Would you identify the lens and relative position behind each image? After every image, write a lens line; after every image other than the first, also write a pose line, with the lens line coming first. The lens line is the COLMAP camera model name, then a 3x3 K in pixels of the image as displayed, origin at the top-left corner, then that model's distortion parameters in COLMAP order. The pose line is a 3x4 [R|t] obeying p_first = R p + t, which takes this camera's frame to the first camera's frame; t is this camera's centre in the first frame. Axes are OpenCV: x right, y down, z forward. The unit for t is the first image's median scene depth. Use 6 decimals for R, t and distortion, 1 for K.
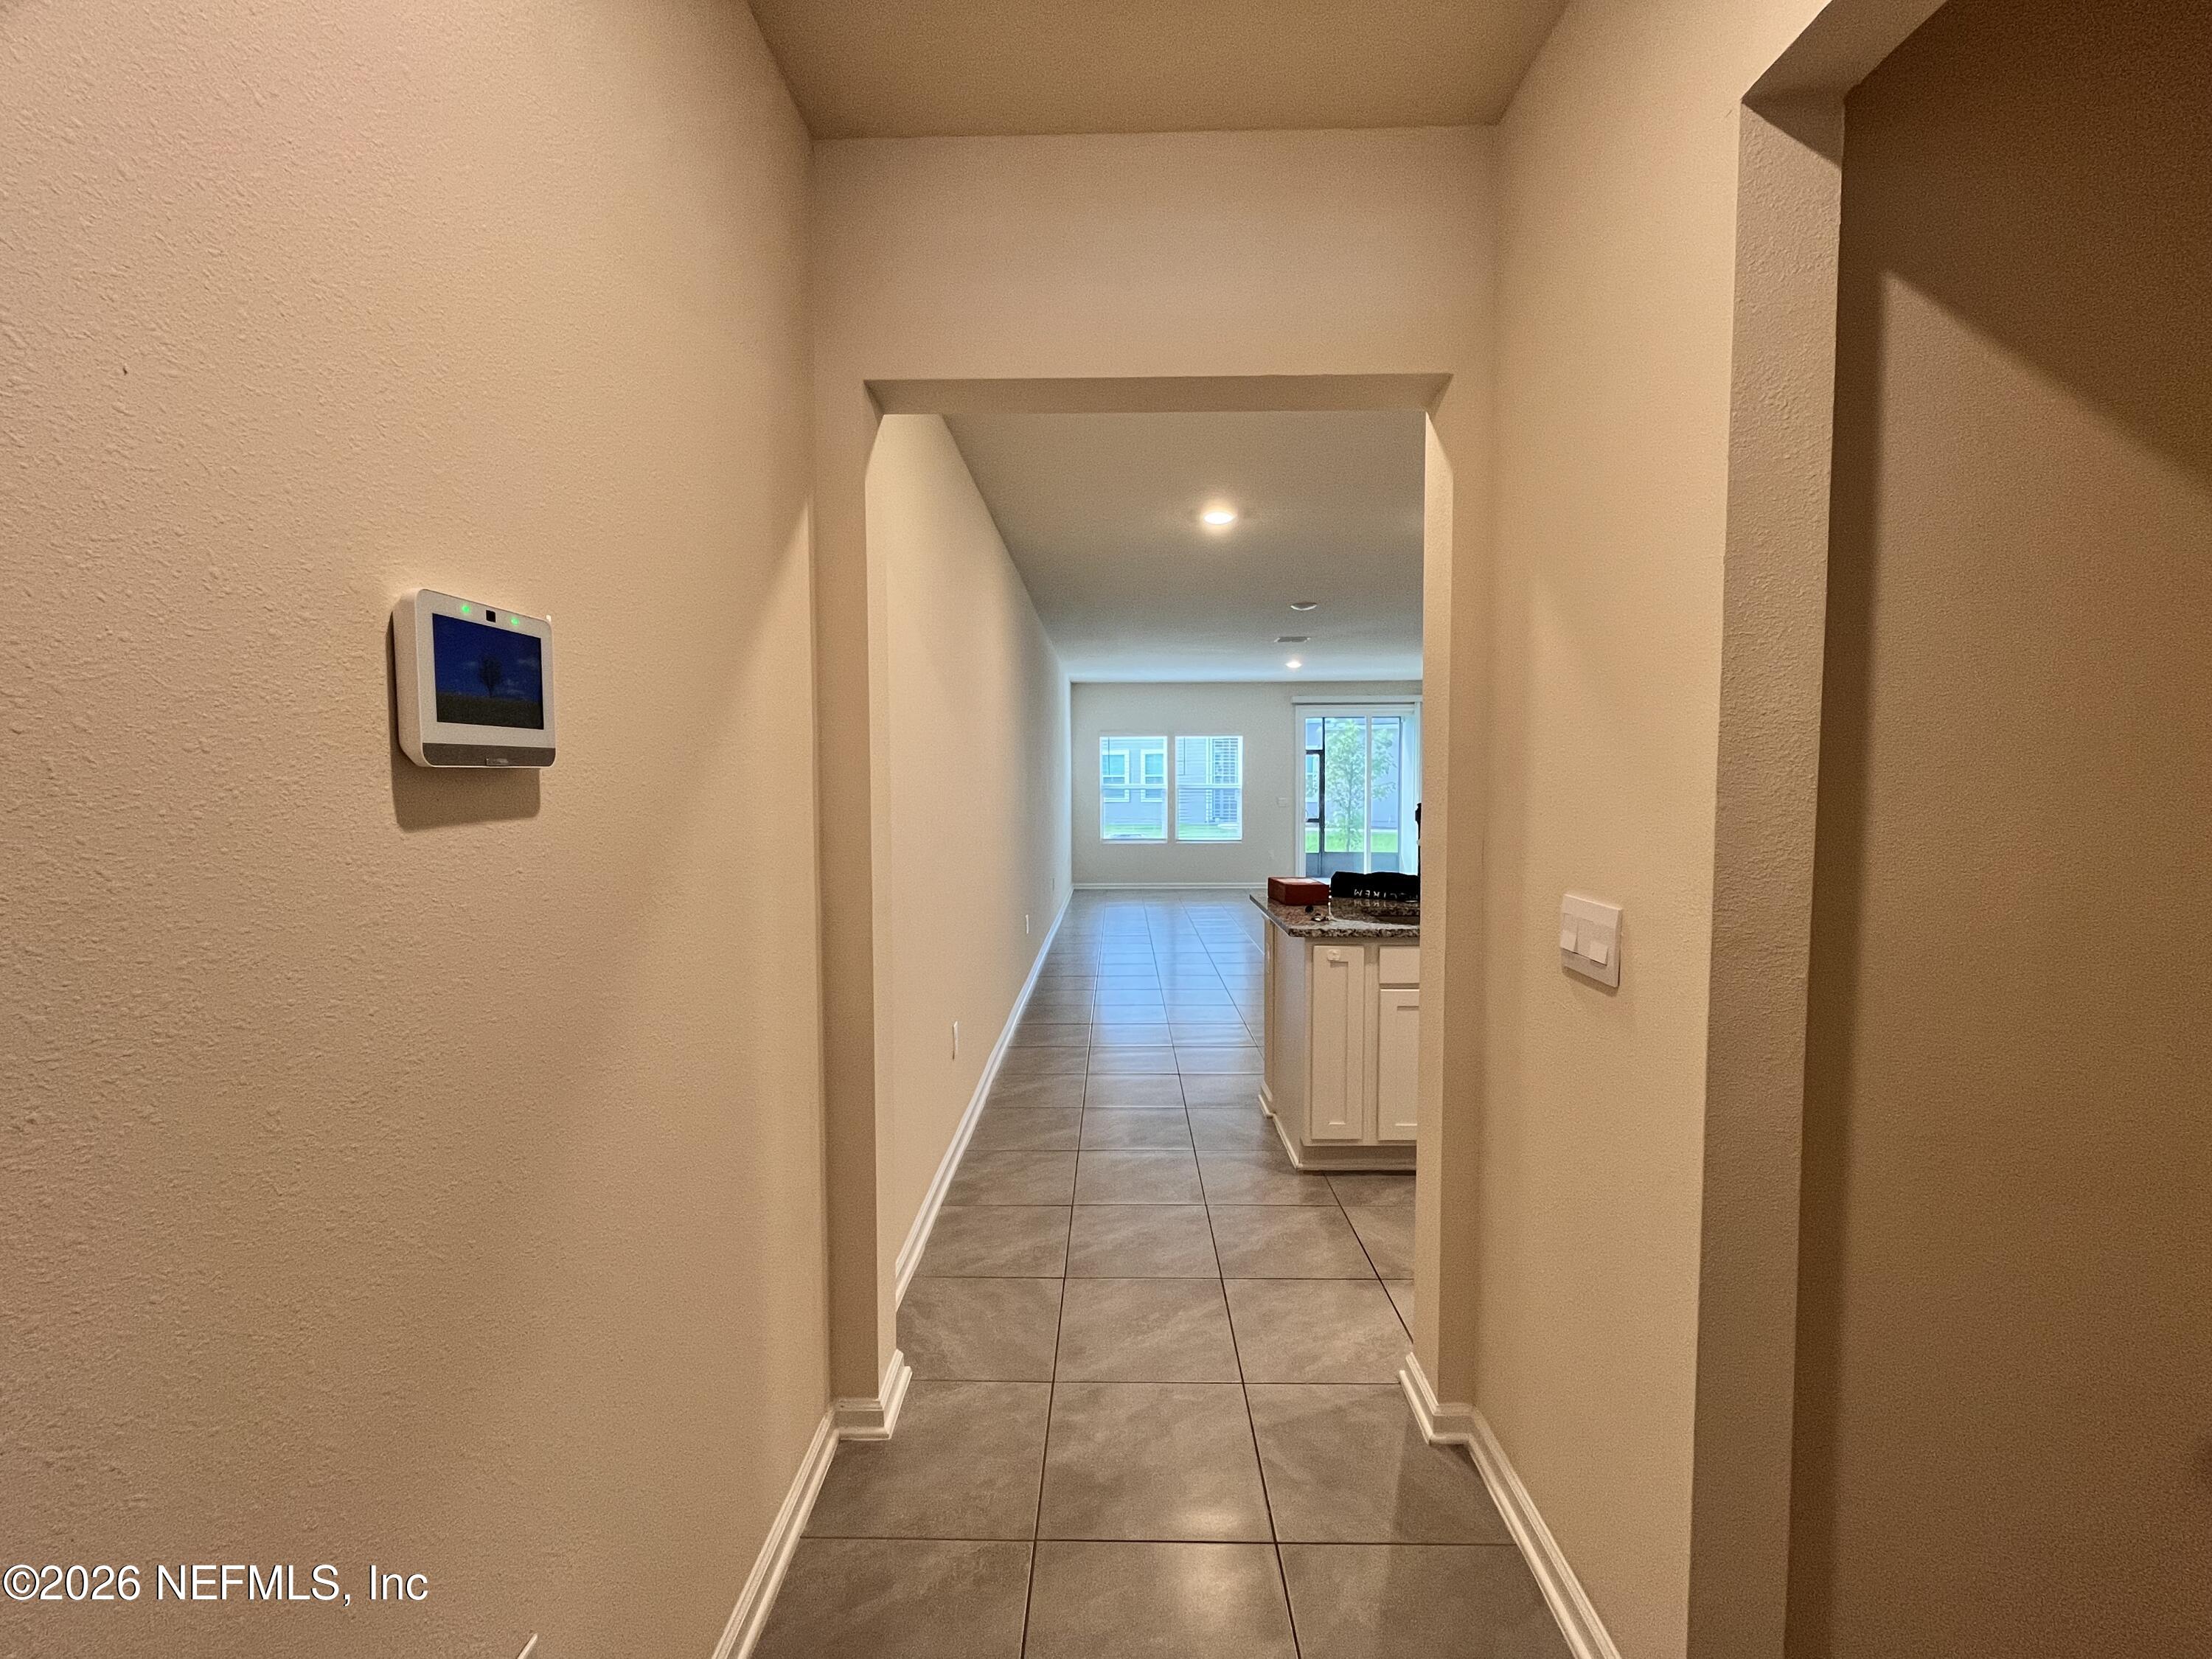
lens RADIAL K [[898.6, 0, 1101.6], [0, 898.6, 831.4], [0, 0, 1]] dist [-0.004696, 0.000202]
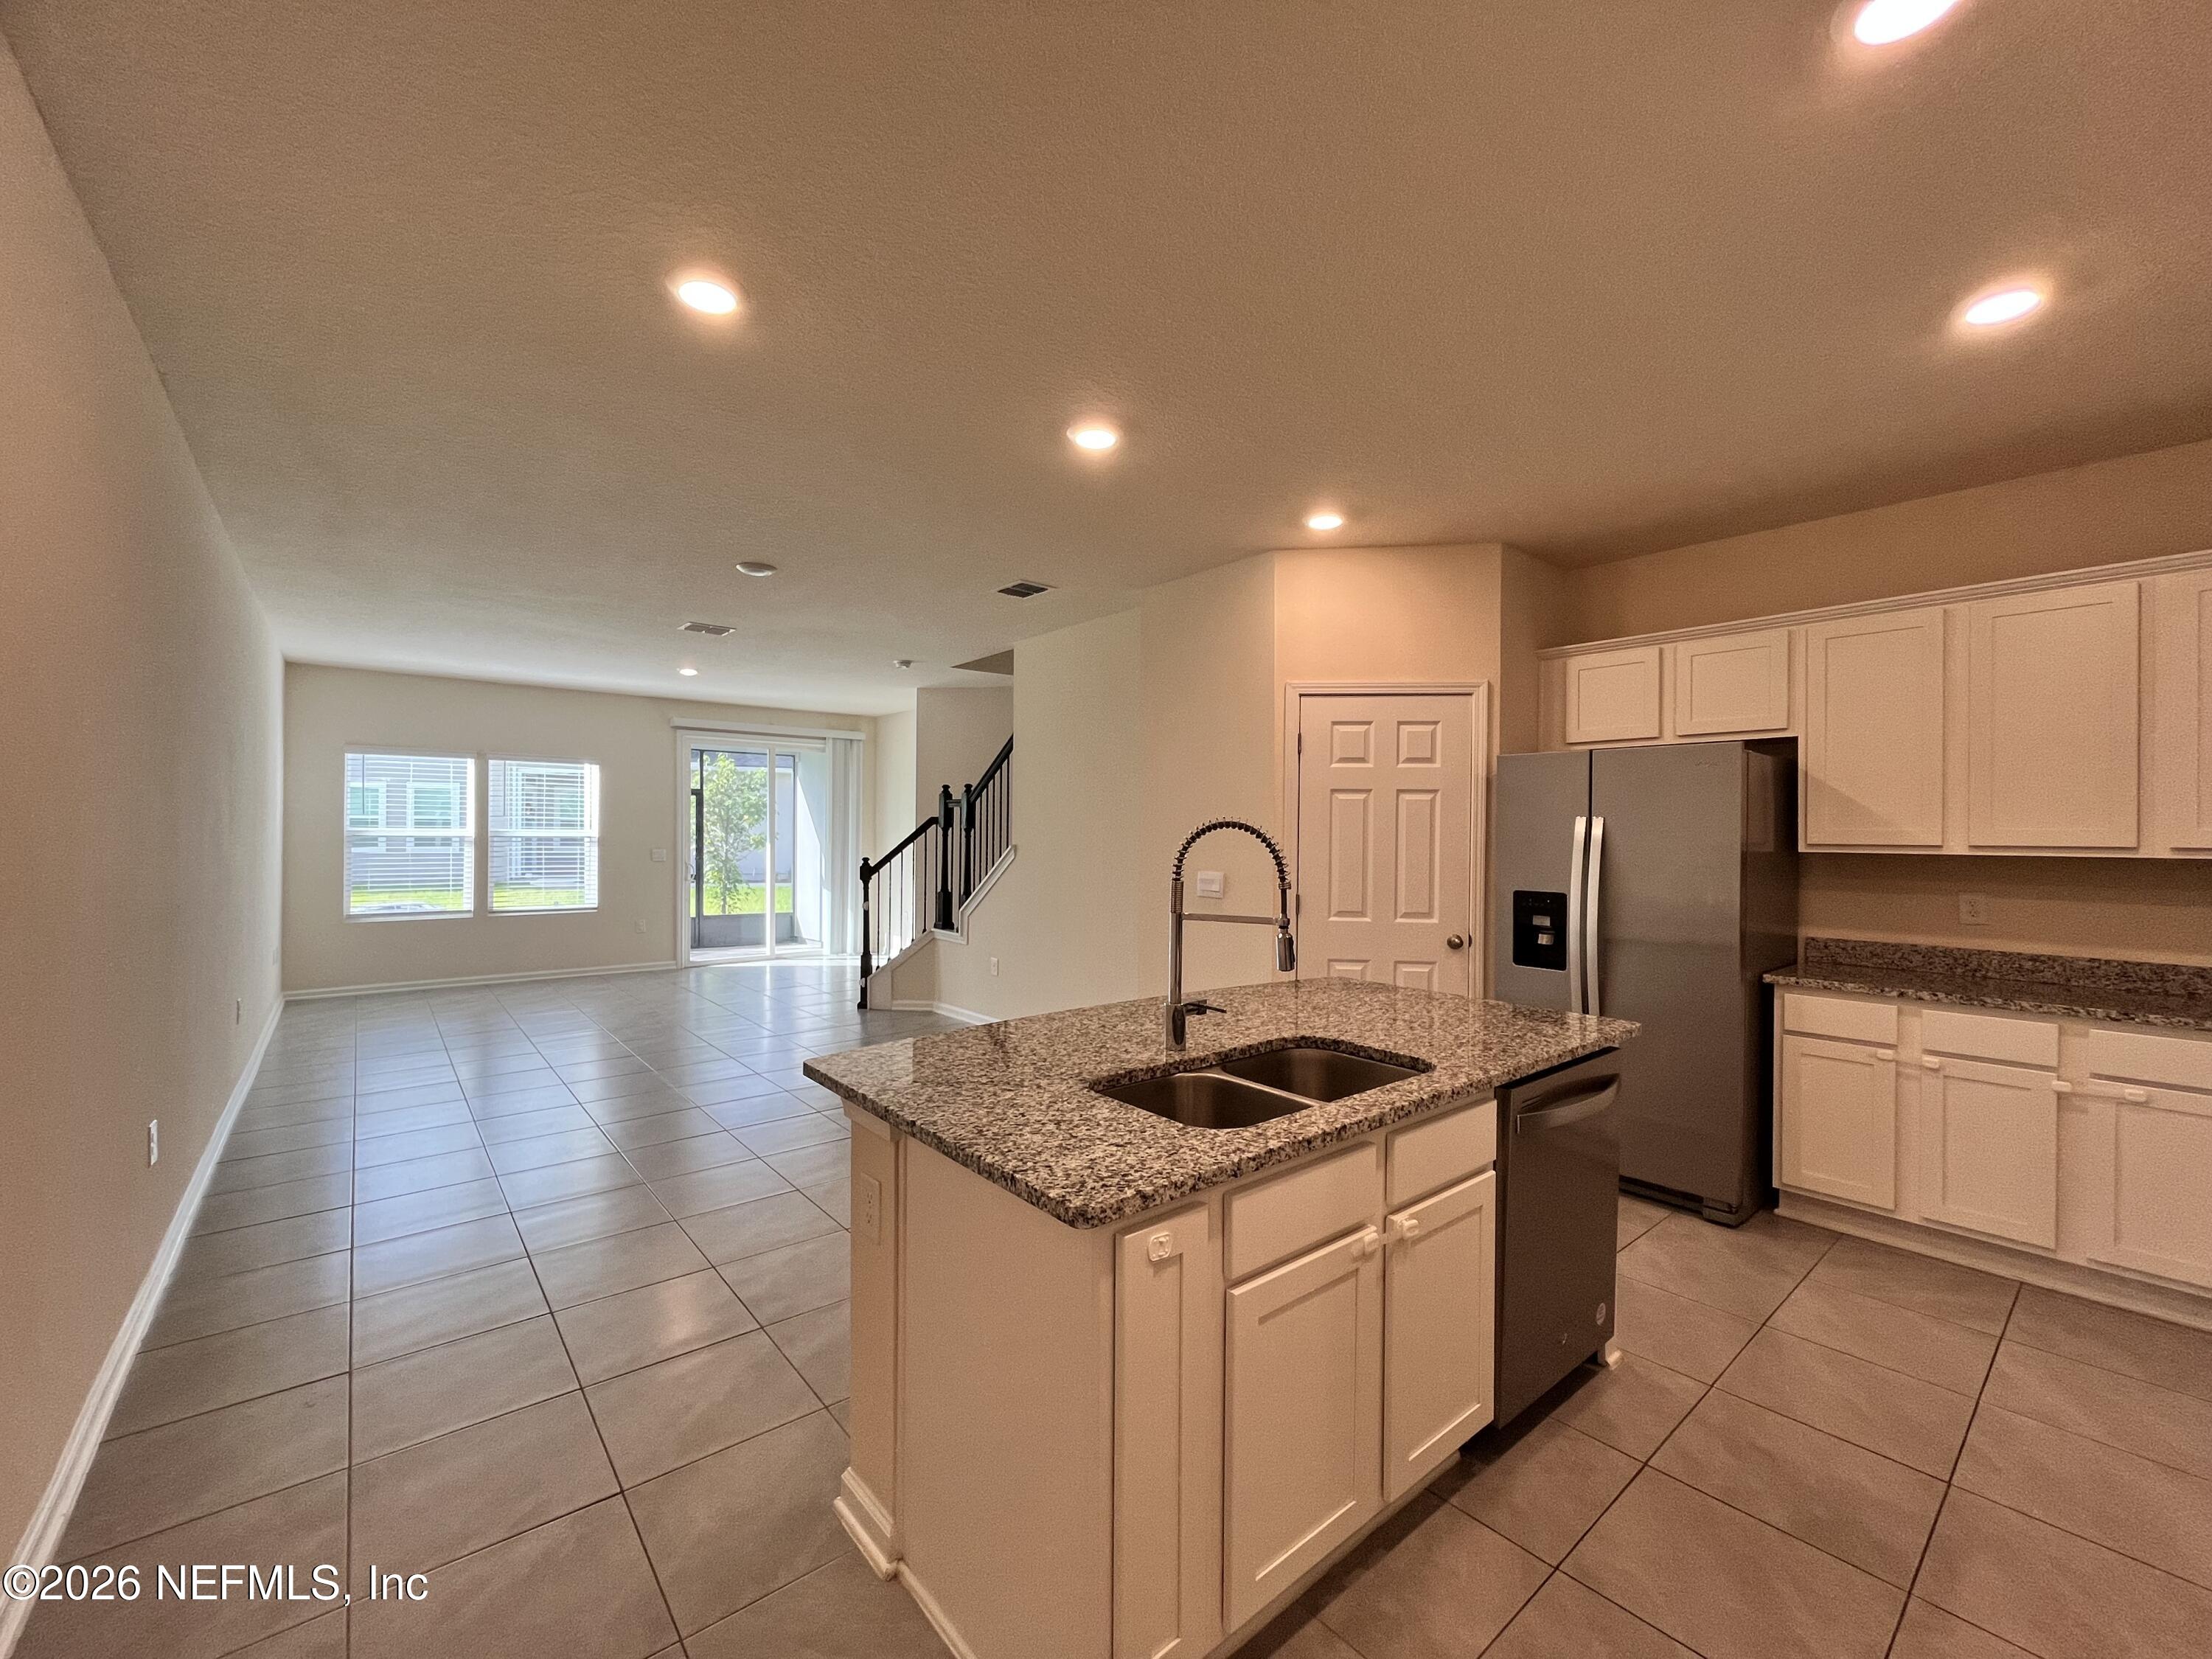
lens RADIAL K [[898.6, 0, 1101.6], [0, 898.6, 831.4], [0, 0, 1]] dist [-0.004696, 0.000202]
pose [[0.758013, 0.011886, 0.652131, -0.008780], [0.023756, 0.998667, -0.045815, -0.008946], [-0.651807, 0.050221, 0.756720, 0.178663]]
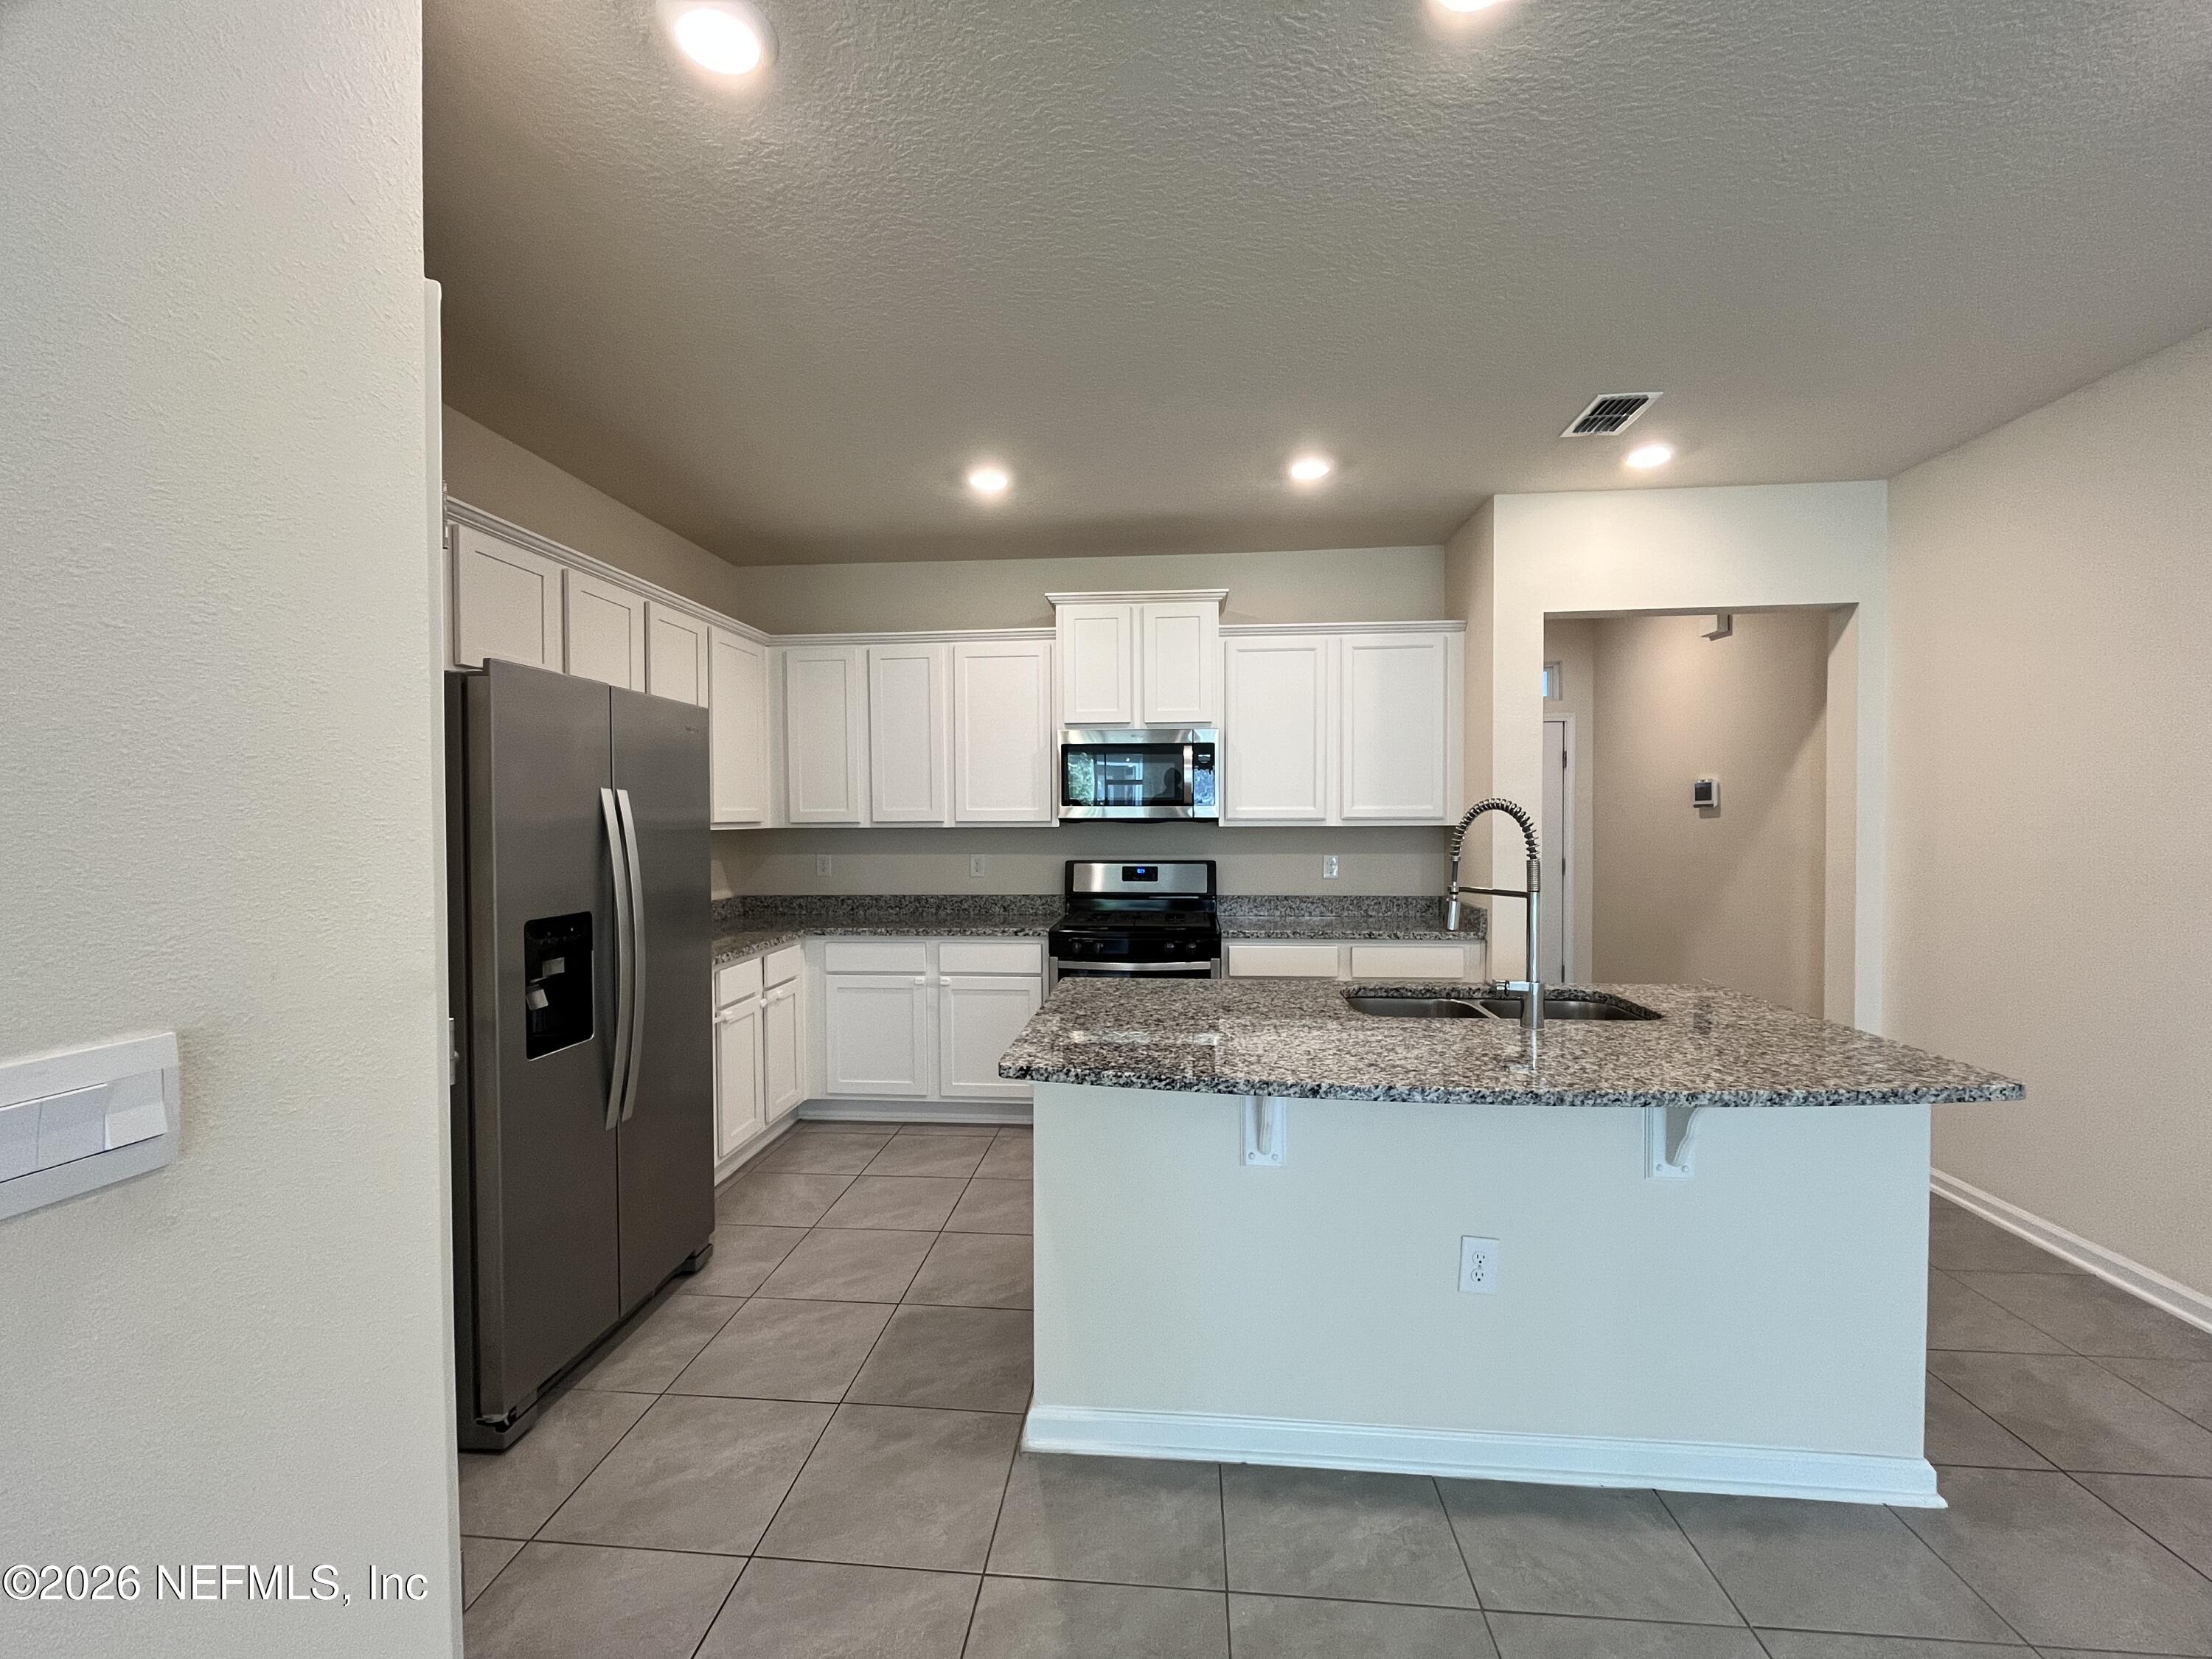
lens RADIAL K [[898.6, 0, 1101.6], [0, 898.6, 831.4], [0, 0, 1]] dist [-0.004696, 0.000202]
pose [[-0.997407, 0.009239, 0.071374, 0.186914], [0.014411, 0.997280, 0.072284, -0.026587], [-0.070512, 0.073125, -0.994827, 0.480663]]
